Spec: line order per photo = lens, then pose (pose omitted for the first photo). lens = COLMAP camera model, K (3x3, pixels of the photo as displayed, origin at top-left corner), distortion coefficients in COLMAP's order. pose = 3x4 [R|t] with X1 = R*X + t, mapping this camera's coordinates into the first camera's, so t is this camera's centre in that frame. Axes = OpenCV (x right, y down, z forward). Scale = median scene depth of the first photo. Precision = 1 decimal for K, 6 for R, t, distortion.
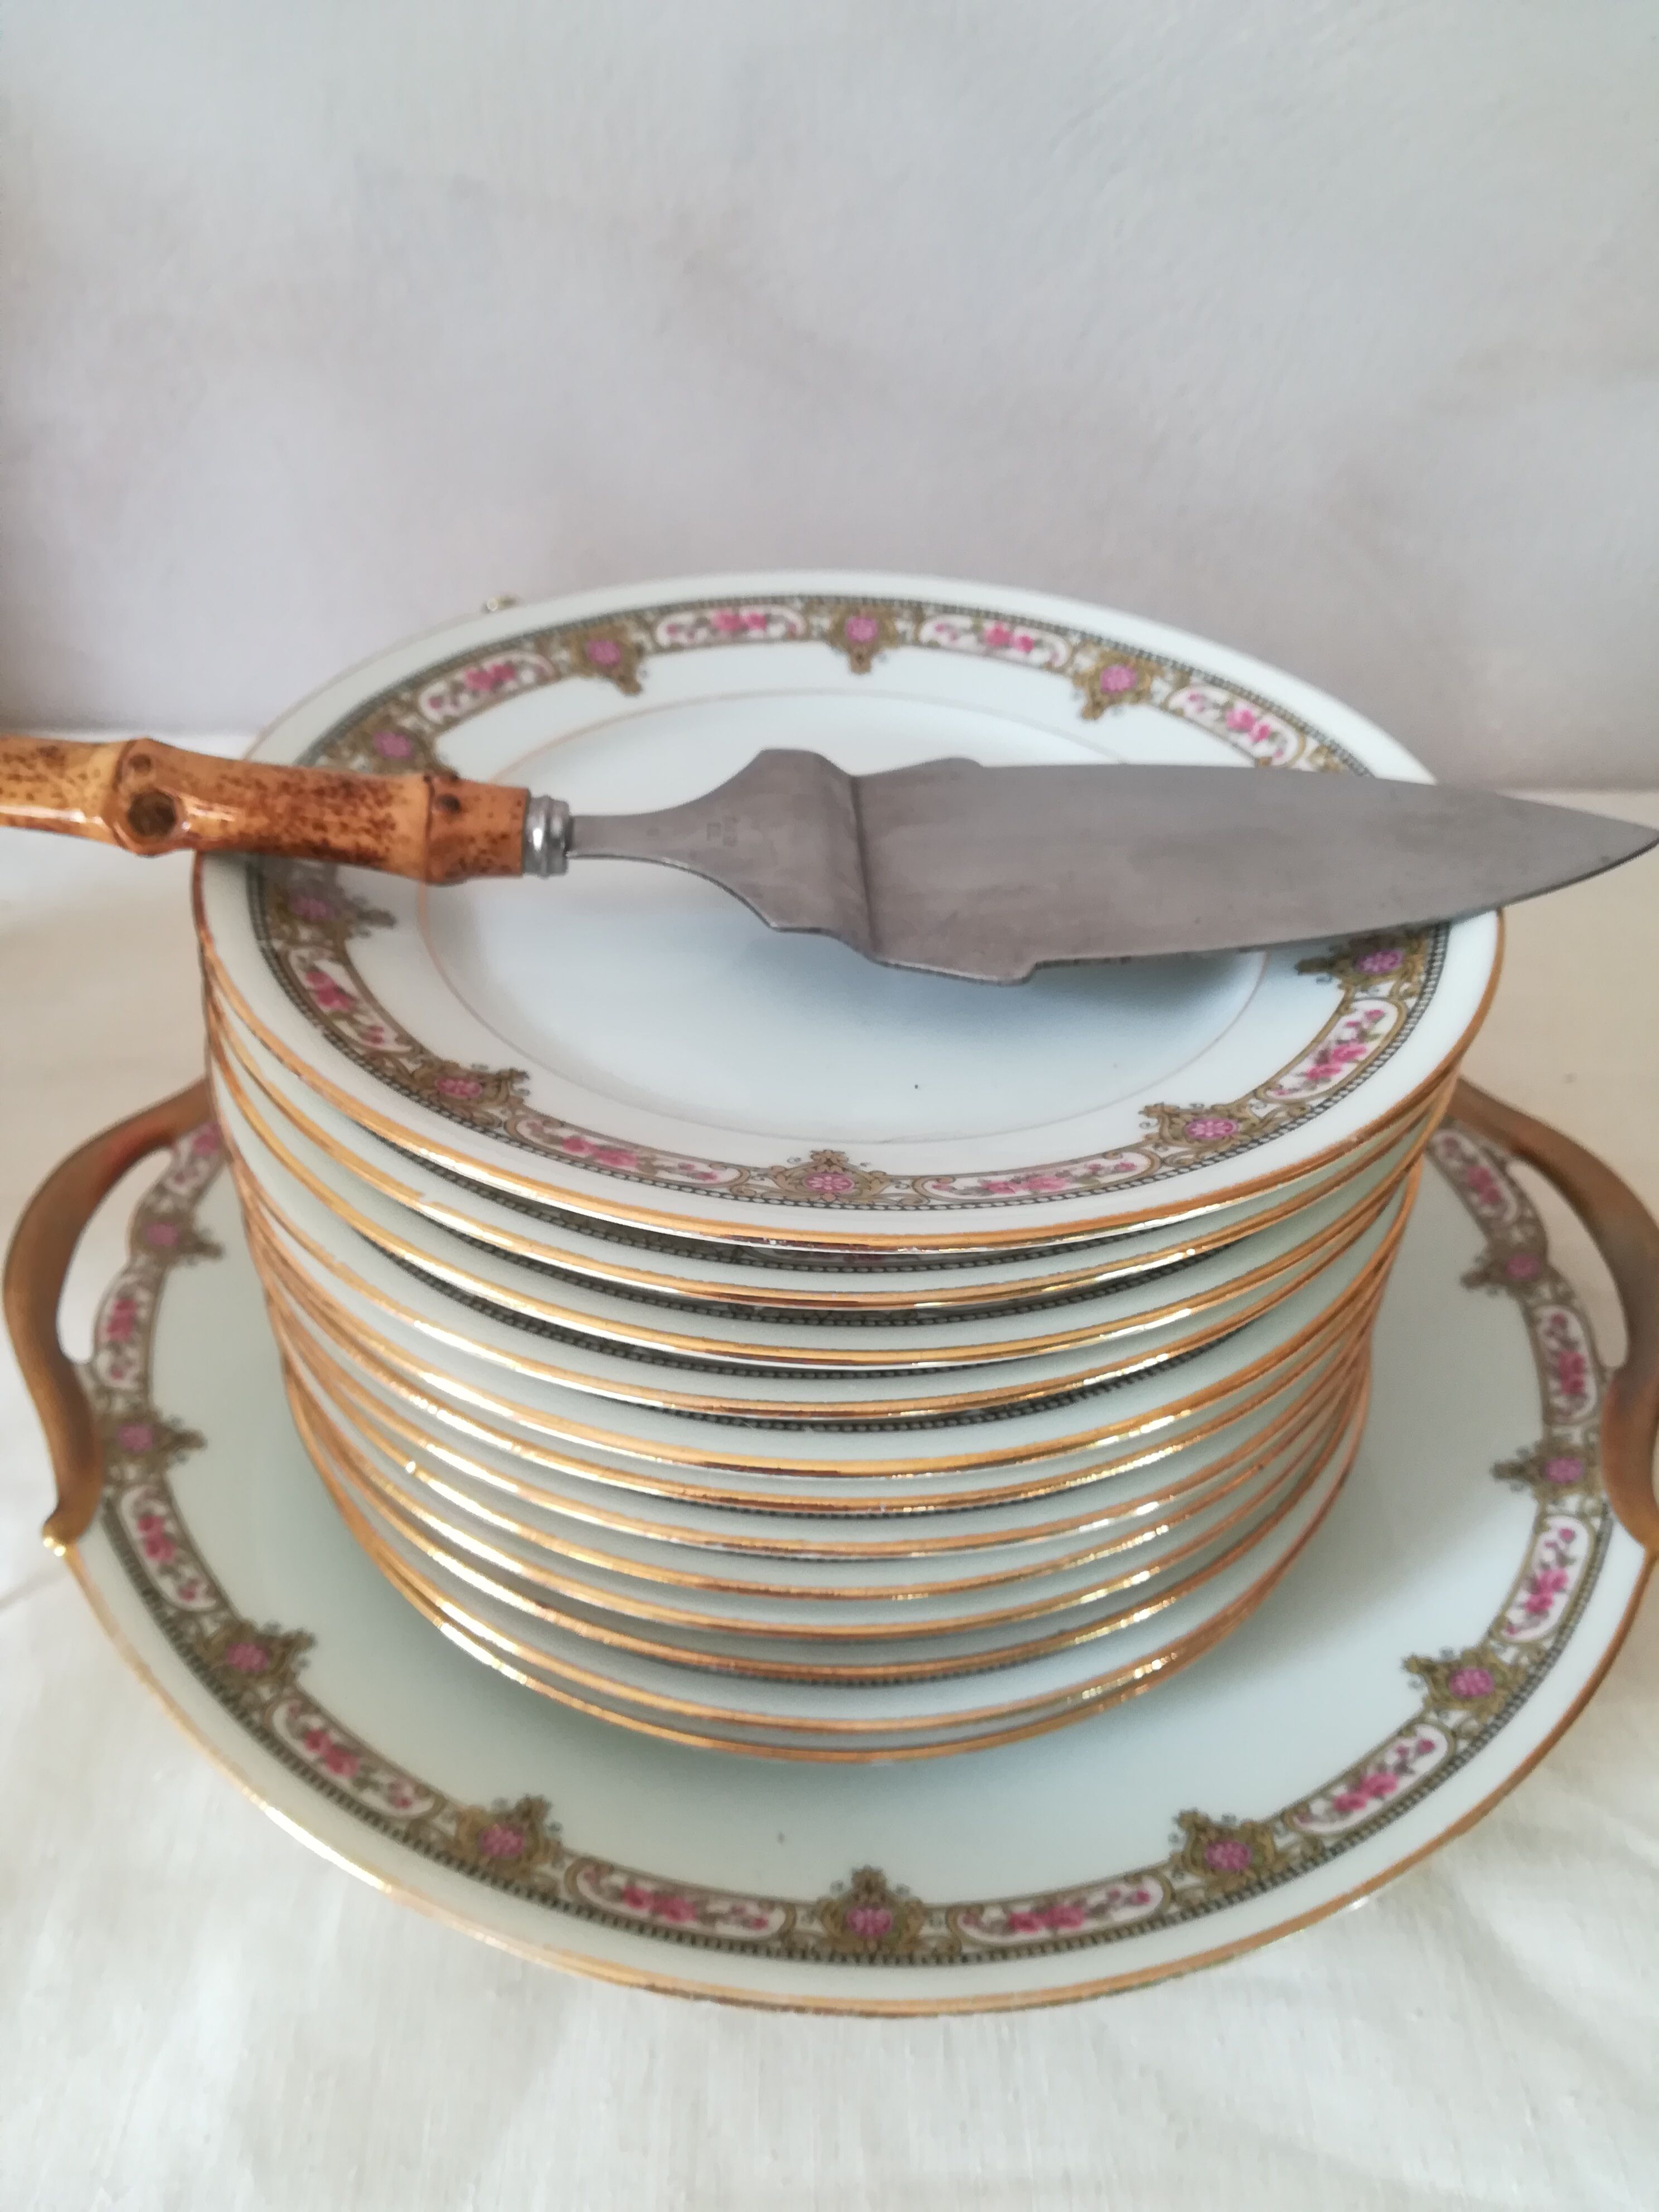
lens RADIAL K [[1787.4, 0, 832.0], [0, 1787.4, 1073.3], [0, 0, 1]] dist [0.045370, -0.158695]
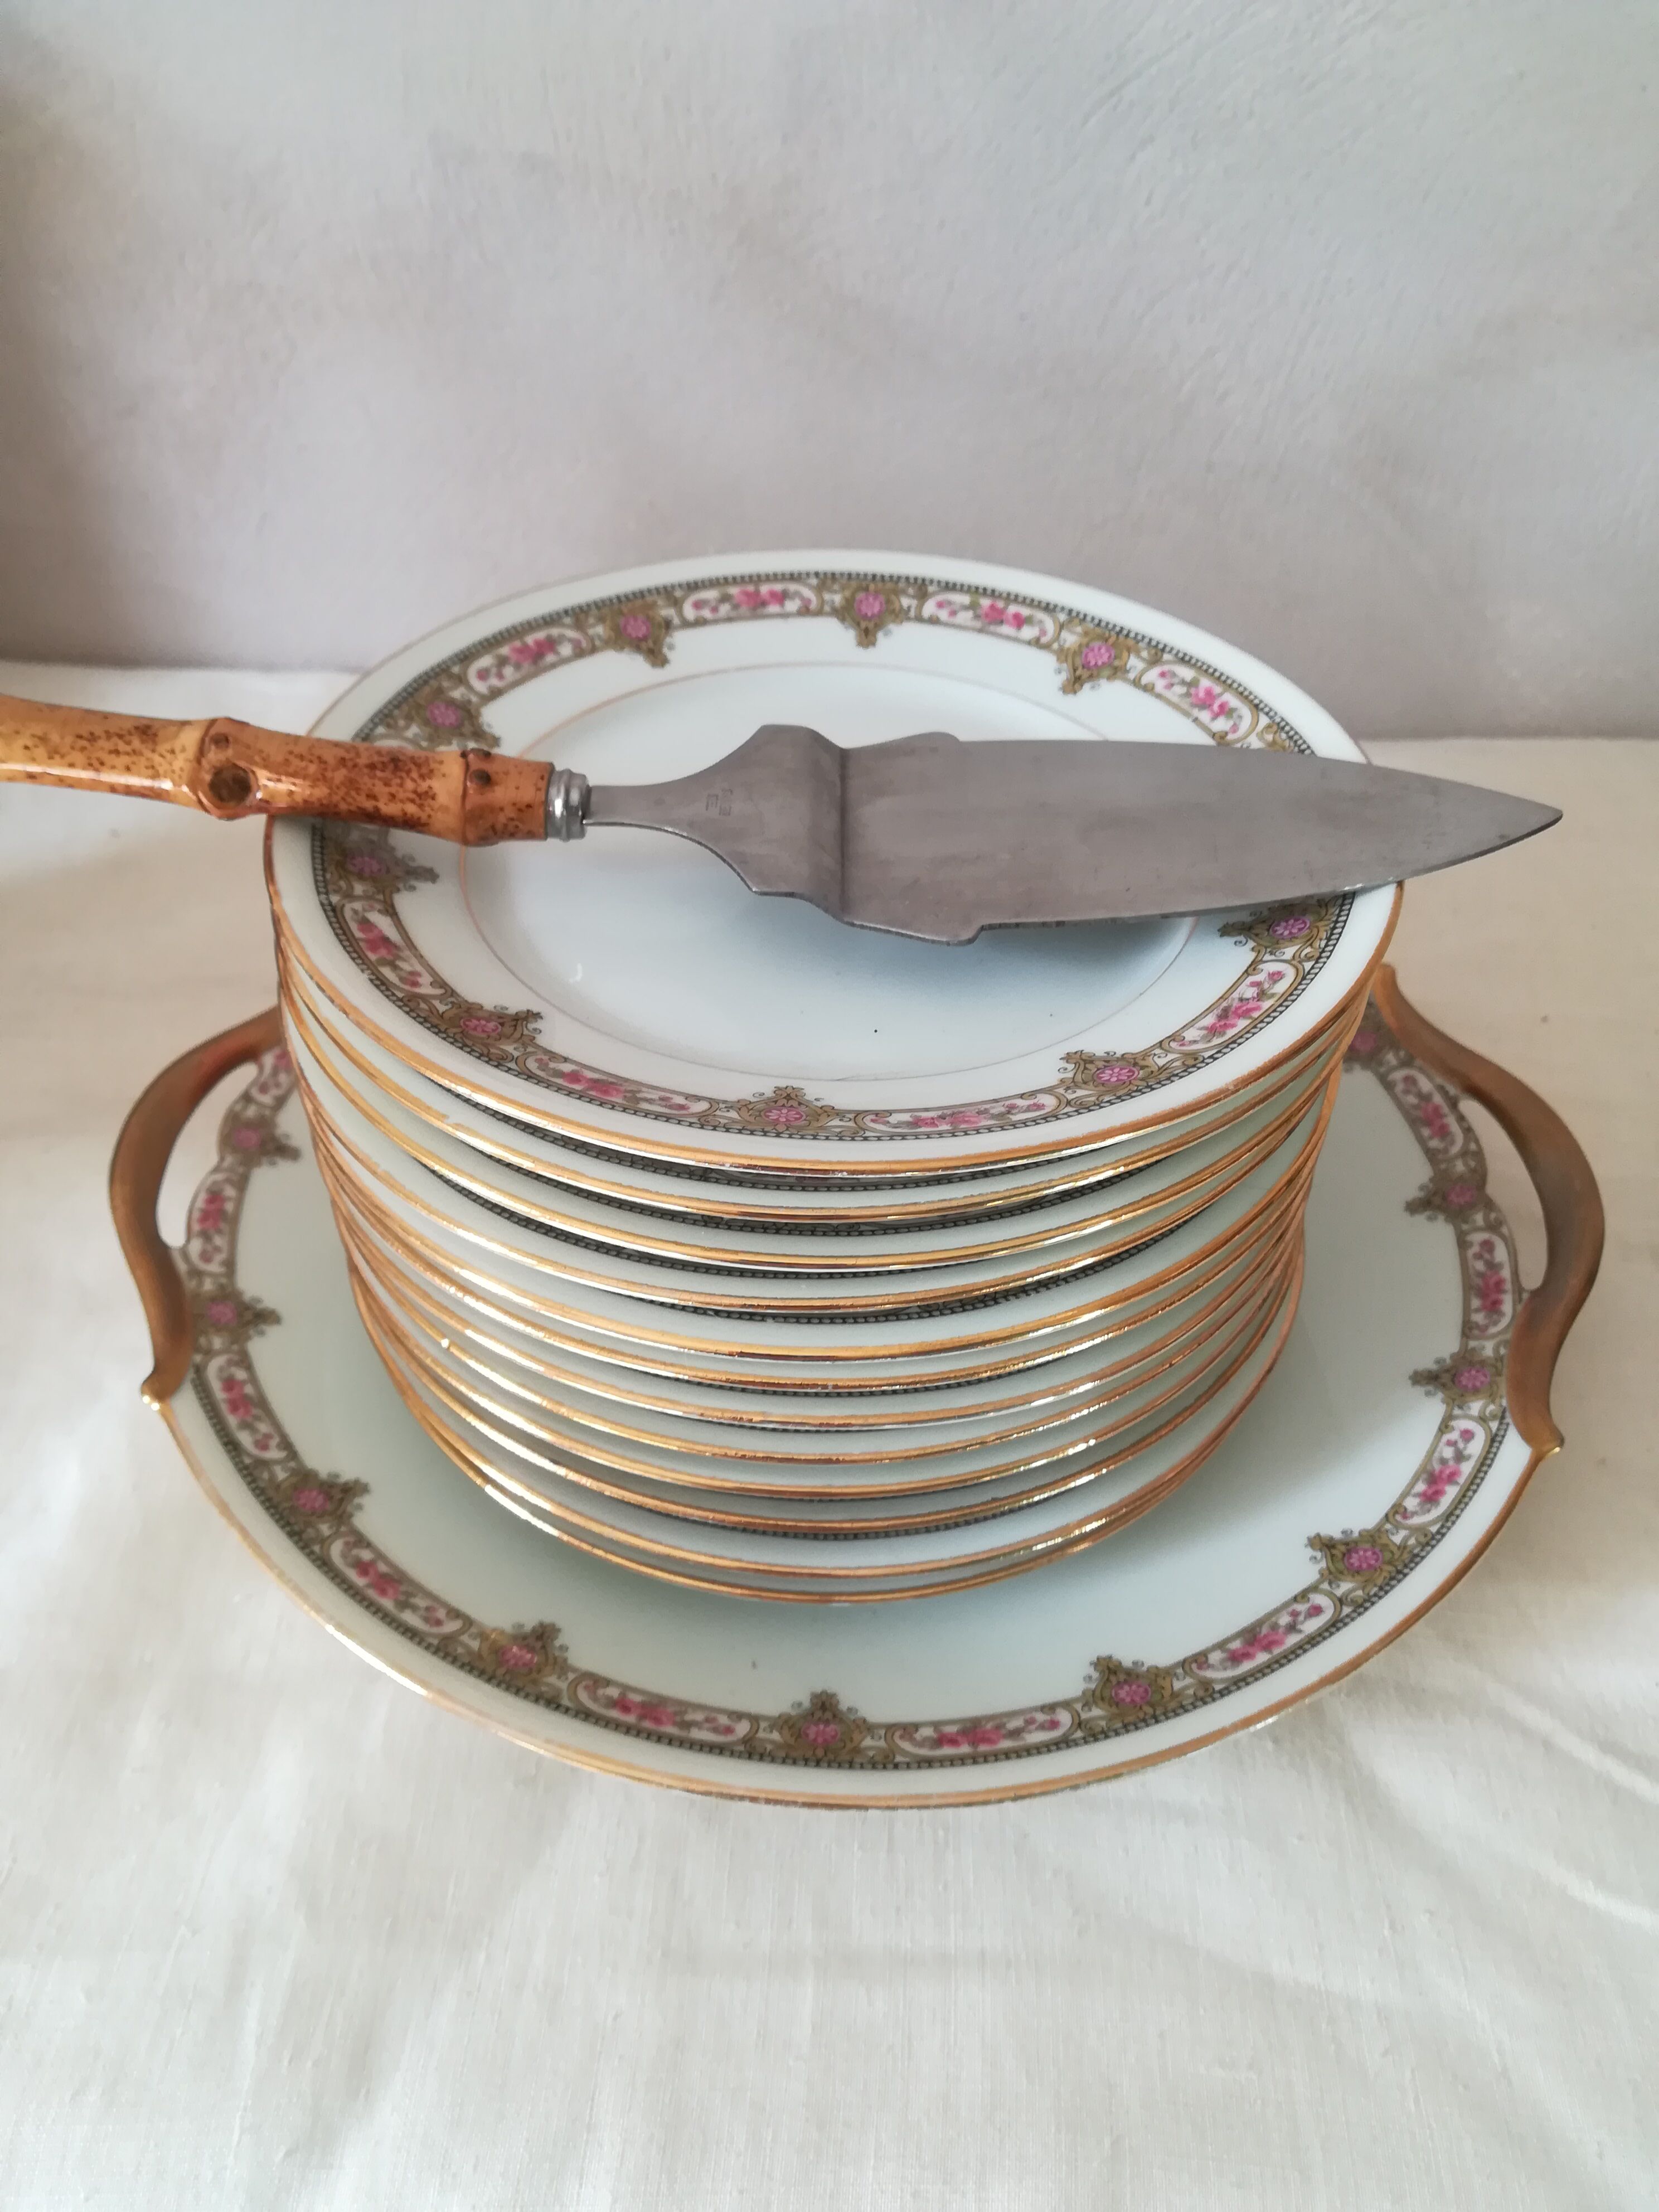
lens RADIAL K [[1787.4, 0, 832.0], [0, 1787.4, 1073.3], [0, 0, 1]] dist [0.045370, -0.158695]
pose [[0.998200, 0.020635, -0.056309, 0.081713], [-0.017567, 0.998363, 0.054436, -0.026714], [0.057340, -0.053349, 0.996928, -0.152421]]
